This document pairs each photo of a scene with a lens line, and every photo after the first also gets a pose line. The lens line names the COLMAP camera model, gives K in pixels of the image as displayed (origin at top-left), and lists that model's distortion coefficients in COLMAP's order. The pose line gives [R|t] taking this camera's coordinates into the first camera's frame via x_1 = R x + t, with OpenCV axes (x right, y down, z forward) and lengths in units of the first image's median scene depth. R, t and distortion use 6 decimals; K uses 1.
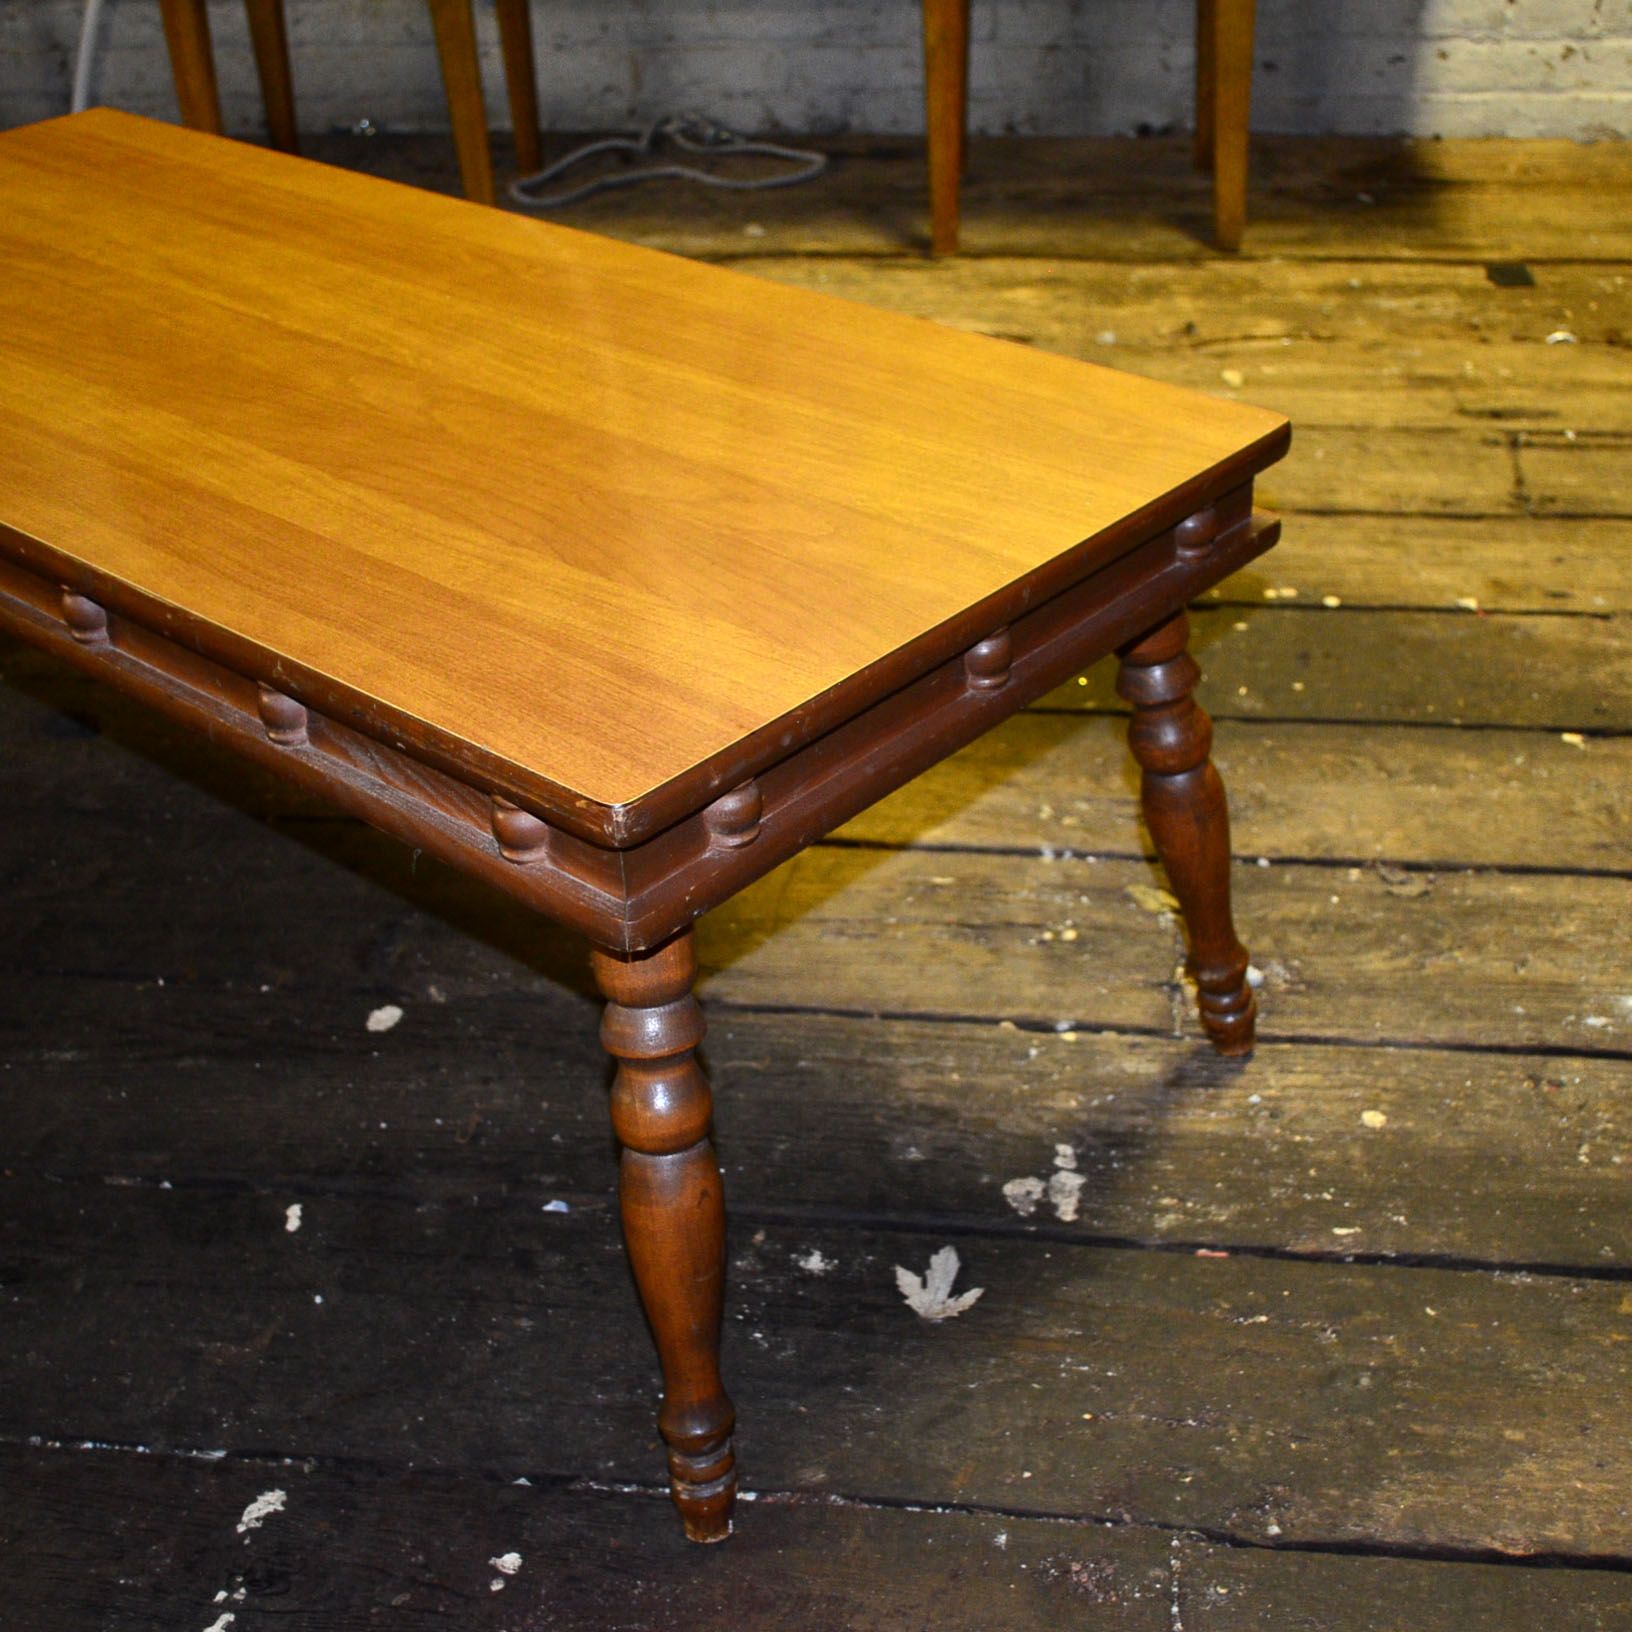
lens RADIAL K [[2236.9, 0, 844.0], [0, 2236.9, 822.0], [0, 0, 1]] dist [-0.033298, 0.042854]
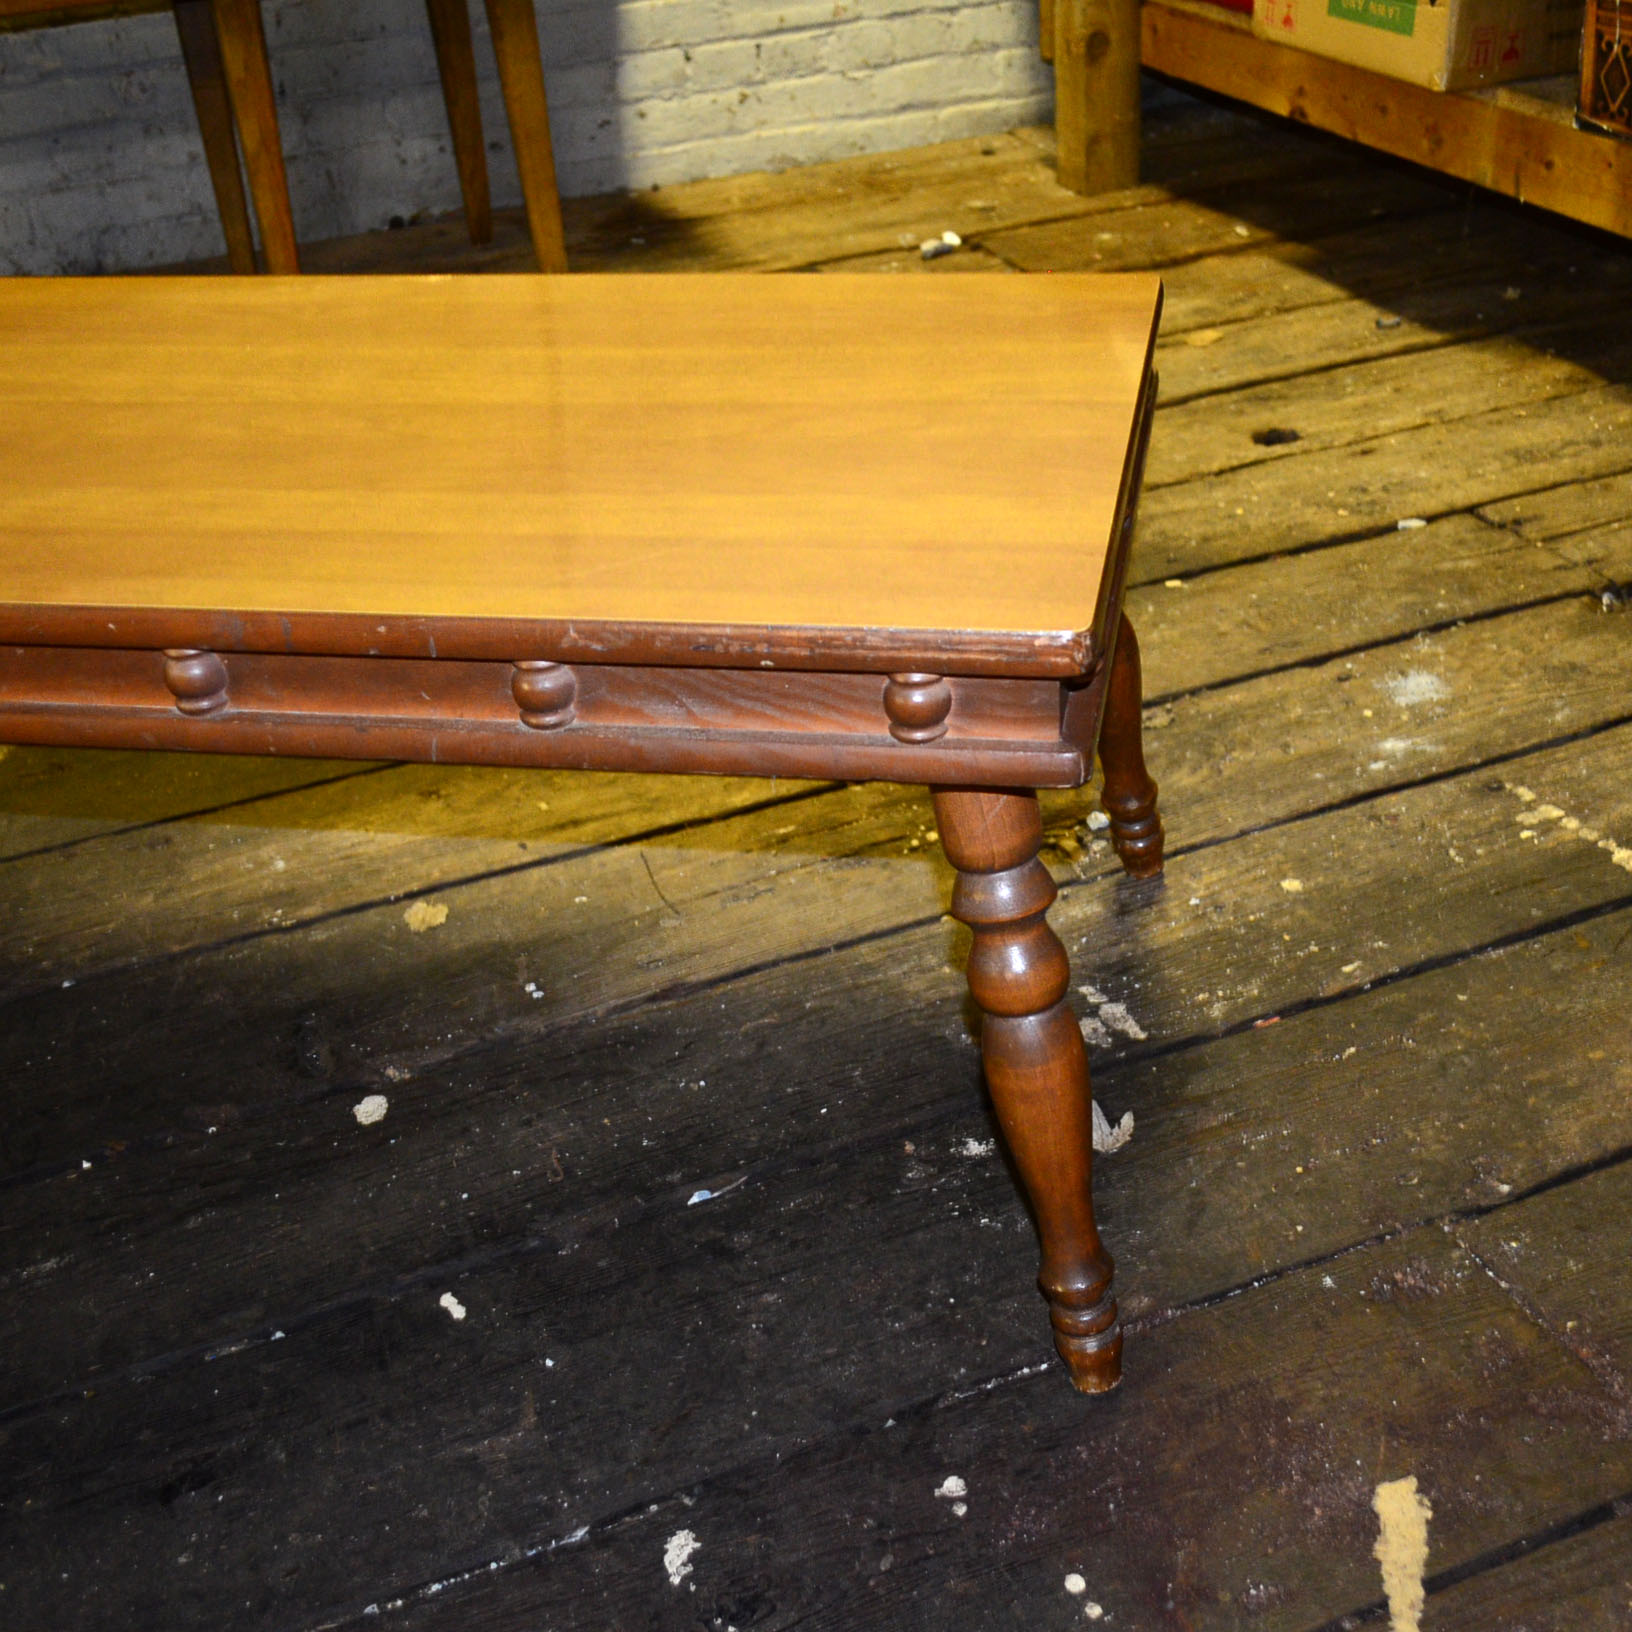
lens RADIAL K [[2081.3, 0, 837.2], [0, 2081.3, 824.4], [0, 0, 1]] dist [-0.012236, -0.036569]
pose [[0.863493, -0.270784, 0.425505, -0.377541], [0.292930, 0.956032, 0.013949, 0.018893], [-0.410574, 0.112598, 0.904848, 0.119242]]
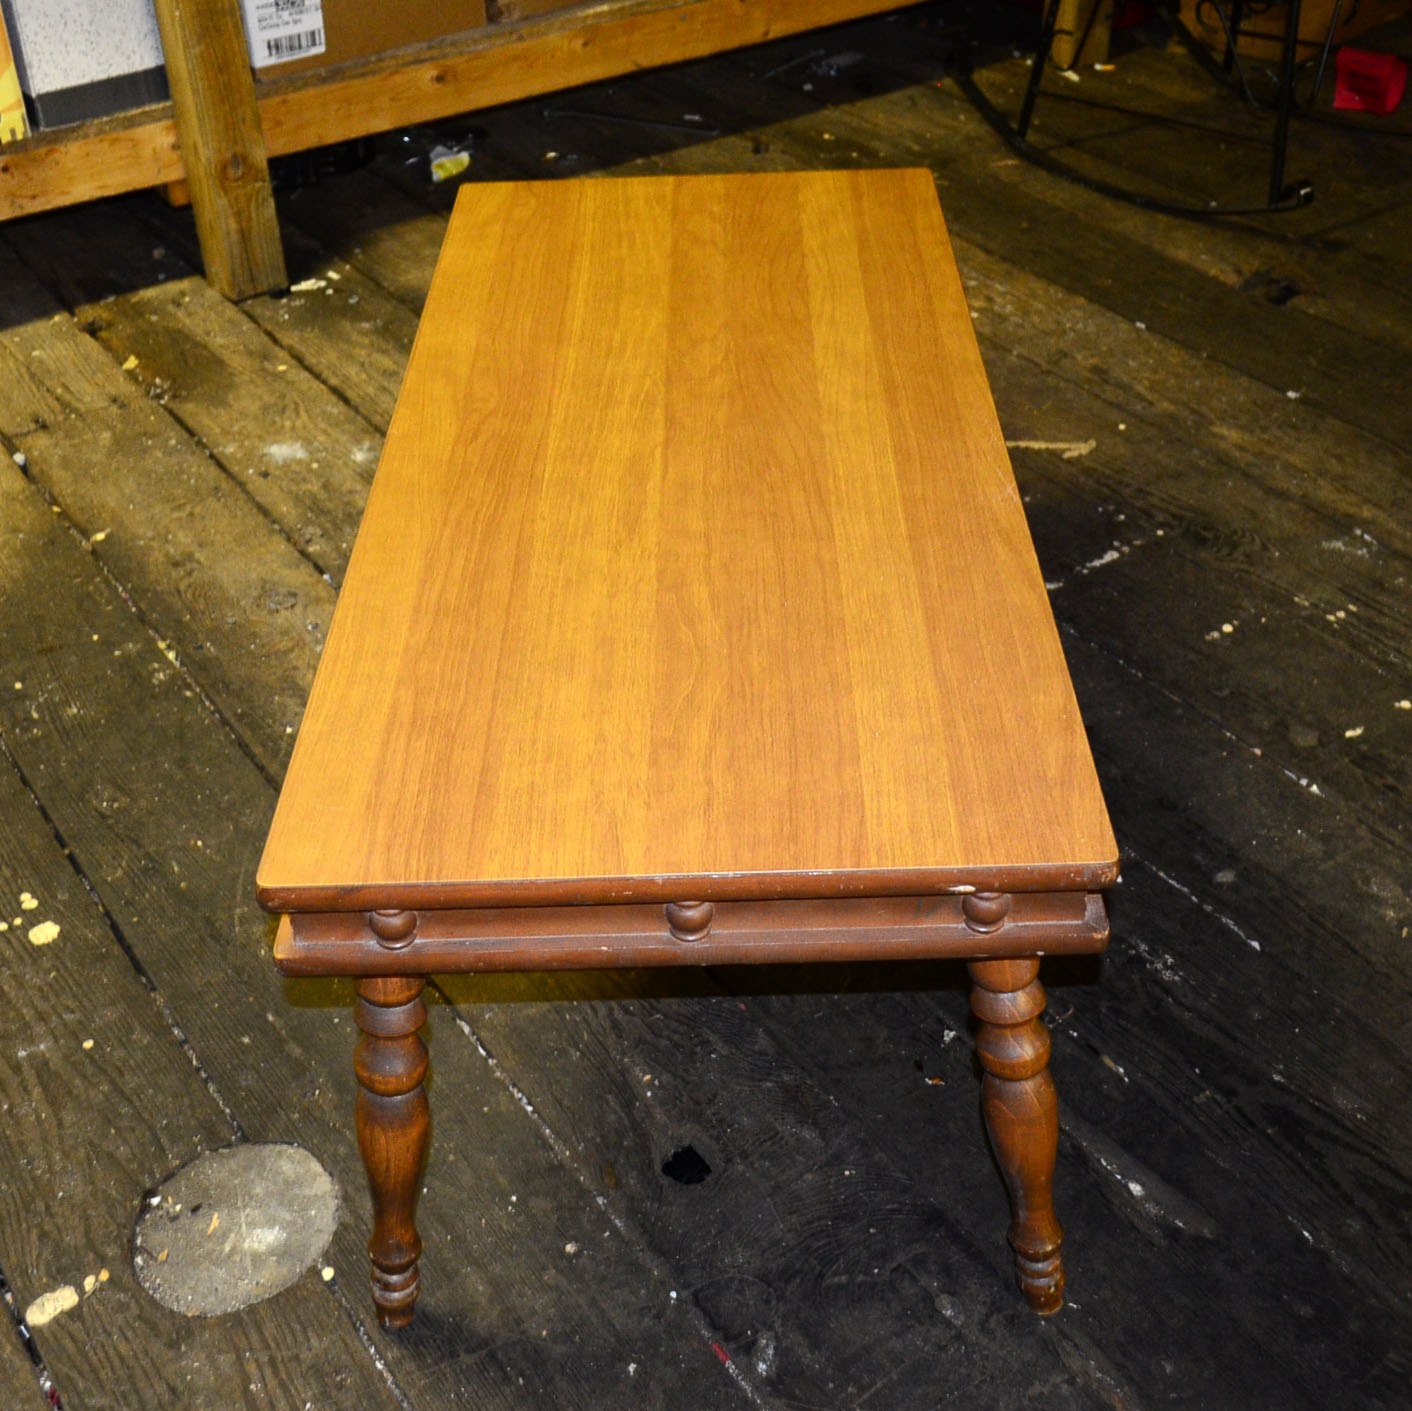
lens RADIAL K [[1805.4, 0, 706.0], [0, 1805.4, 705.5], [0, 0, 1]] dist [0.012356, -0.076588]
pose [[-0.656519, -0.407549, 0.634734, -0.947794], [0.443412, 0.472223, 0.761834, -0.893754], [-0.610221, 0.781607, -0.129311, 1.176169]]
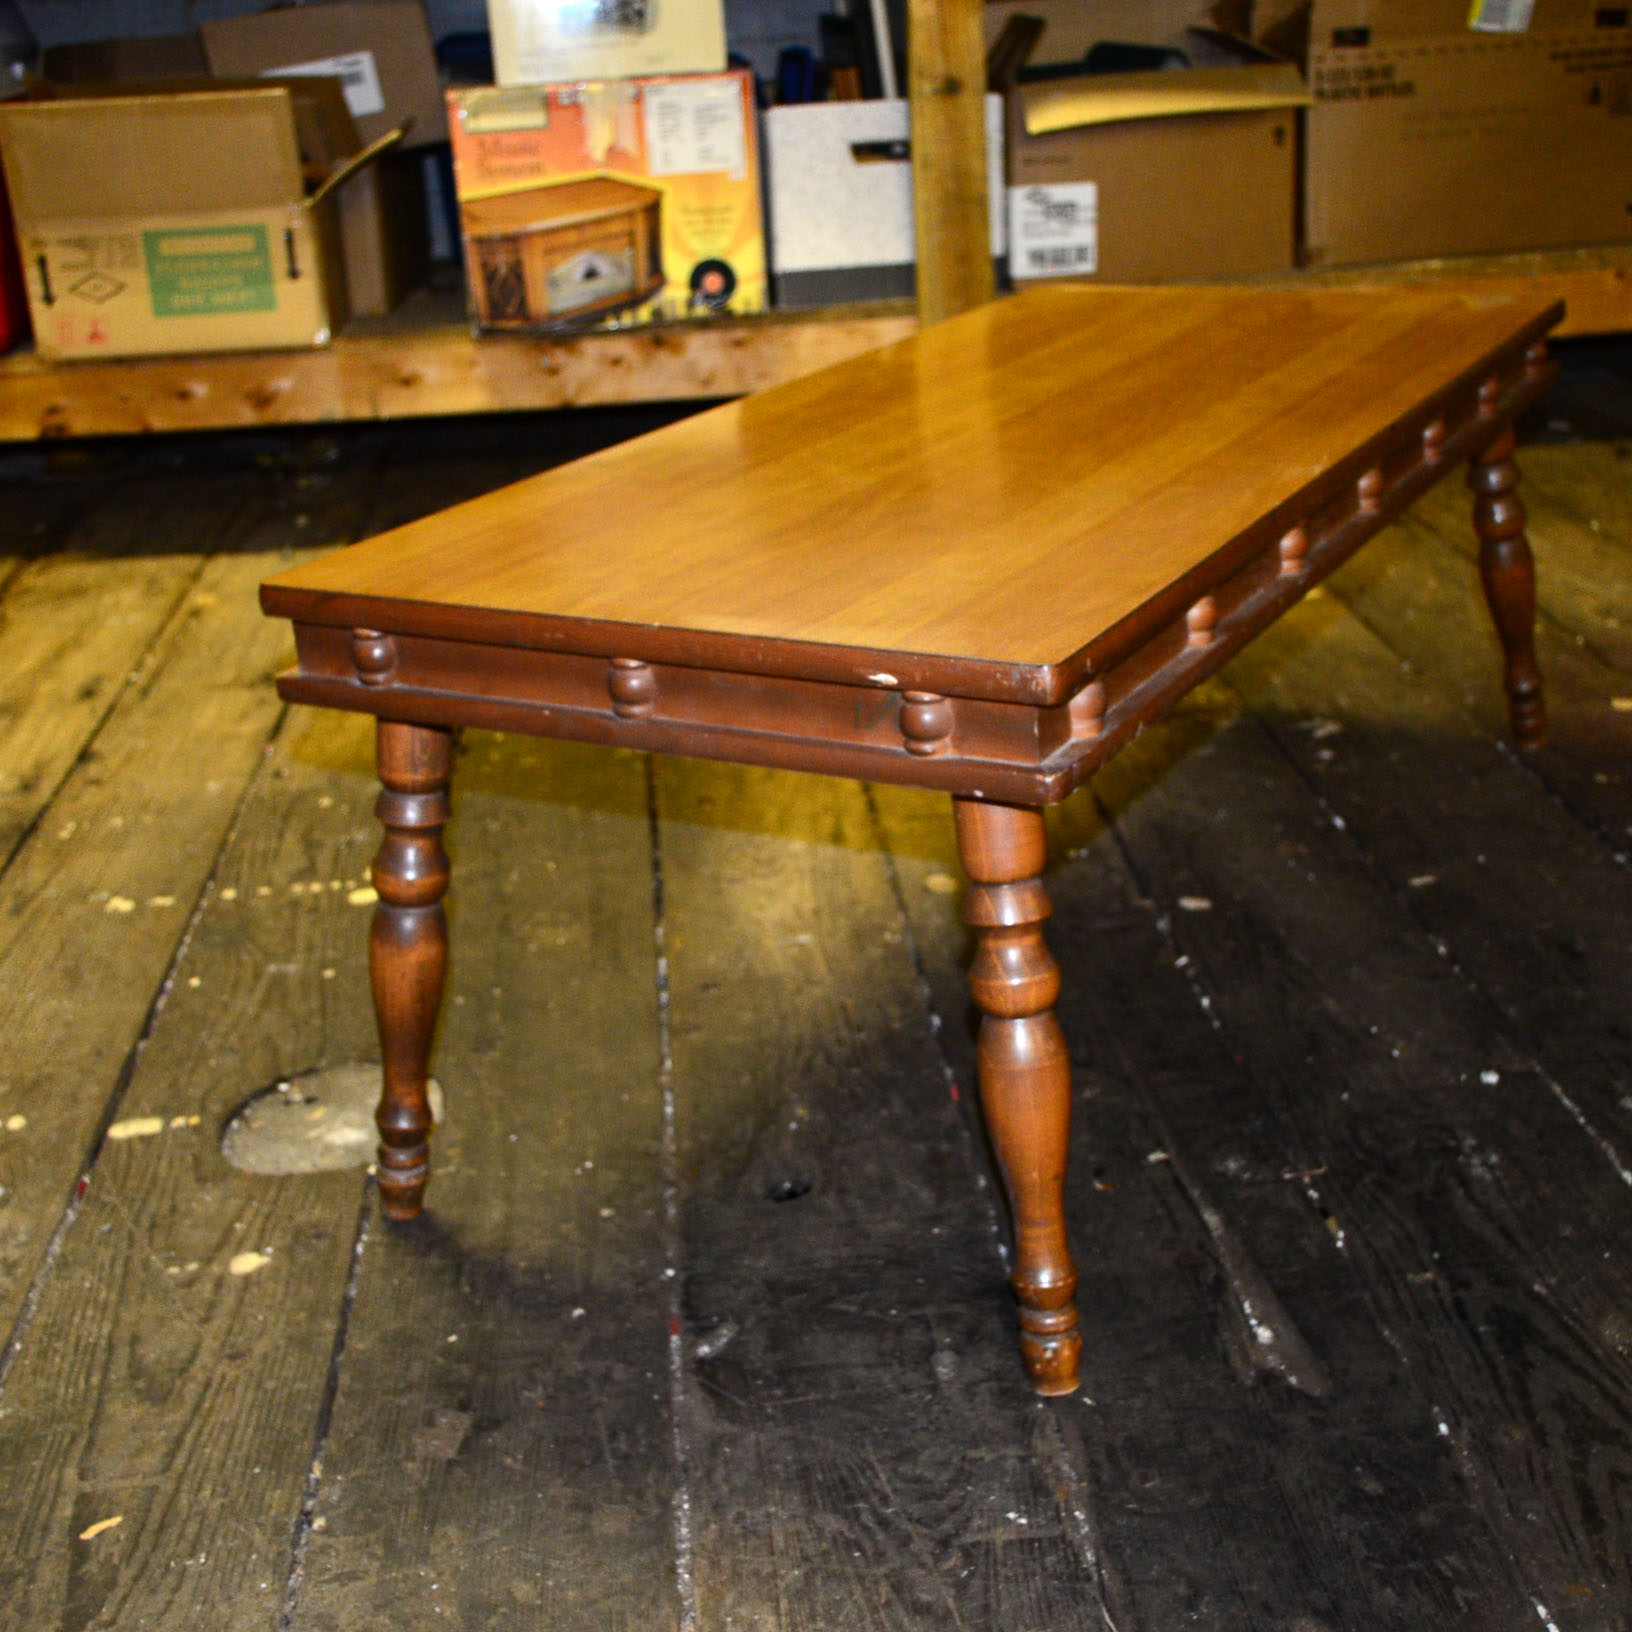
lens RADIAL K [[2236.9, 0, 844.0], [0, 2236.9, 822.0], [0, 0, 1]] dist [-0.033298, 0.042854]
pose [[-0.211922, -0.318638, 0.923882, -1.313690], [0.572160, 0.725949, 0.381616, -0.538481], [-0.792289, 0.609482, 0.028468, 1.097756]]
